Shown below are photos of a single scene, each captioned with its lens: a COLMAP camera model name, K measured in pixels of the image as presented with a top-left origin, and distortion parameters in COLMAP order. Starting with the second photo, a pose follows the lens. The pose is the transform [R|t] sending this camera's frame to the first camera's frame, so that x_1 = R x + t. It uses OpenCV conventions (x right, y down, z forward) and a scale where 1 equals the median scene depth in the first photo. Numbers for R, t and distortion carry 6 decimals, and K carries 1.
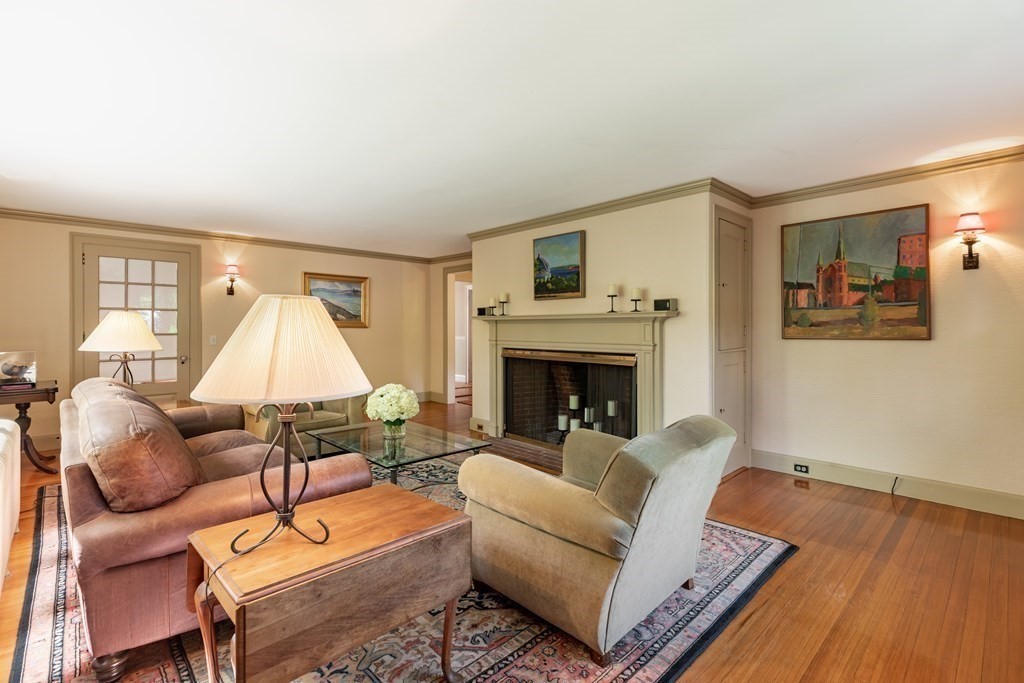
lens RADIAL K [[468.8, 0, 497.6], [0, 468.8, 322.4], [0, 0, 1]] dist [0.003270, 0.001177]
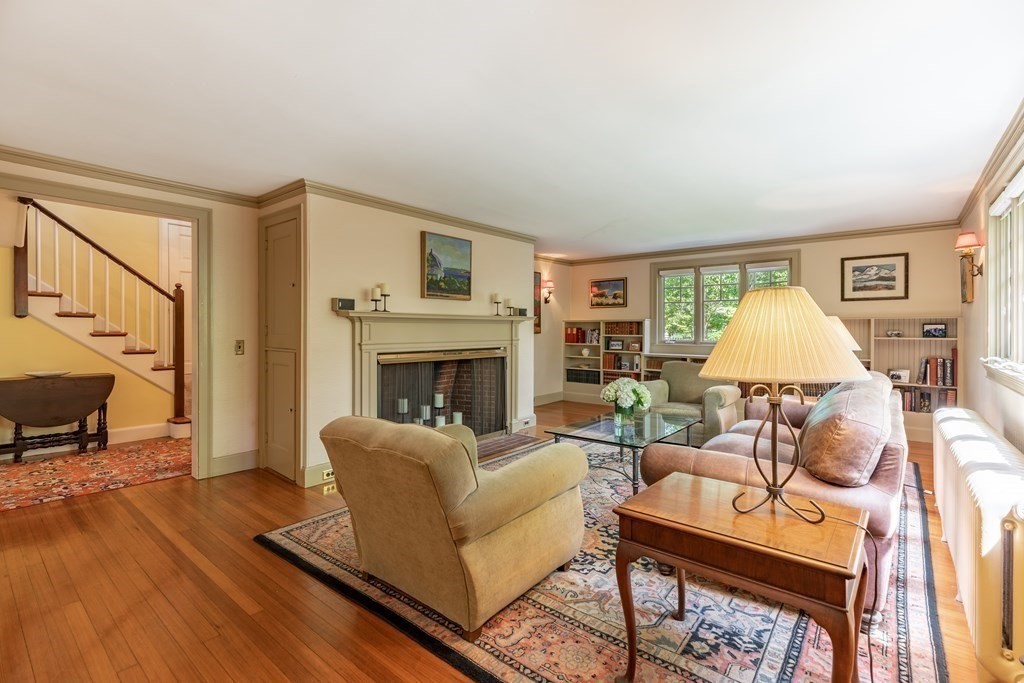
lens RADIAL K [[468.8, 0, 531.9], [0, 468.8, 330.6], [0, 0, 1]] dist [0.003270, 0.001177]
pose [[-0.162982, -0.004826, 0.986617, -0.936371], [-0.009665, 0.999948, 0.003295, 0.013551], [-0.986582, -0.008998, -0.163020, 1.022123]]
